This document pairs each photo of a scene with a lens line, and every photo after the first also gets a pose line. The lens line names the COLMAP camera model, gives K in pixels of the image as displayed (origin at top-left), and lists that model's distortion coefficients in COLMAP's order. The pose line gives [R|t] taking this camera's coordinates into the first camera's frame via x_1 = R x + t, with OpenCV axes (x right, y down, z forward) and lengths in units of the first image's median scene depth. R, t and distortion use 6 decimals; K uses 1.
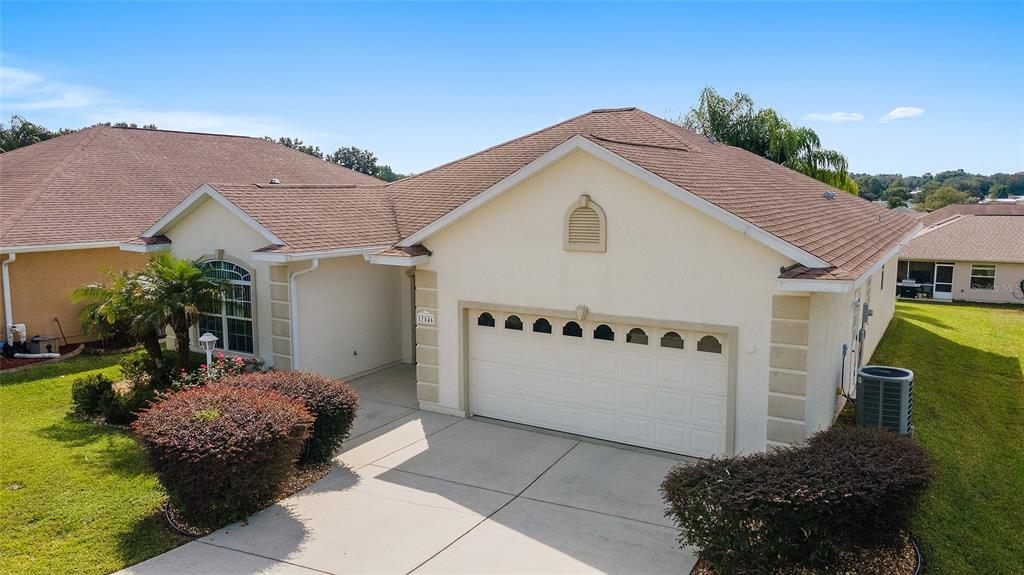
lens RADIAL K [[743.9, 0, 507.0], [0, 743.9, 286.5], [0, 0, 1]] dist [0.043776, 0.004335]
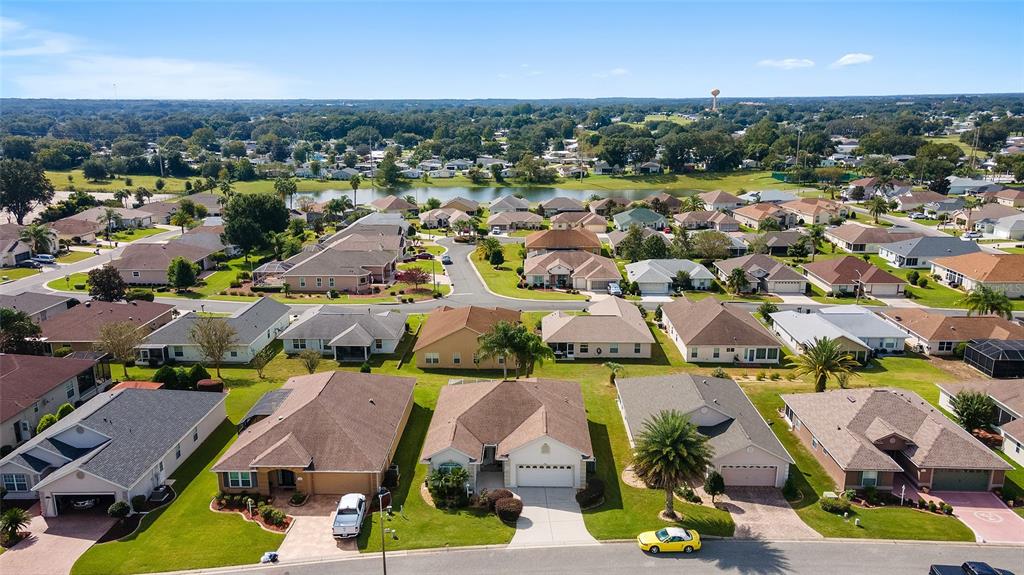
lens RADIAL K [[743.9, 0, 507.0], [0, 743.9, 286.5], [0, 0, 1]] dist [0.043776, 0.004335]
pose [[0.871016, -0.122658, 0.475696, -2.380979], [0.068467, 0.989187, 0.129694, -1.833274], [-0.486461, -0.080396, 0.869996, -3.200917]]
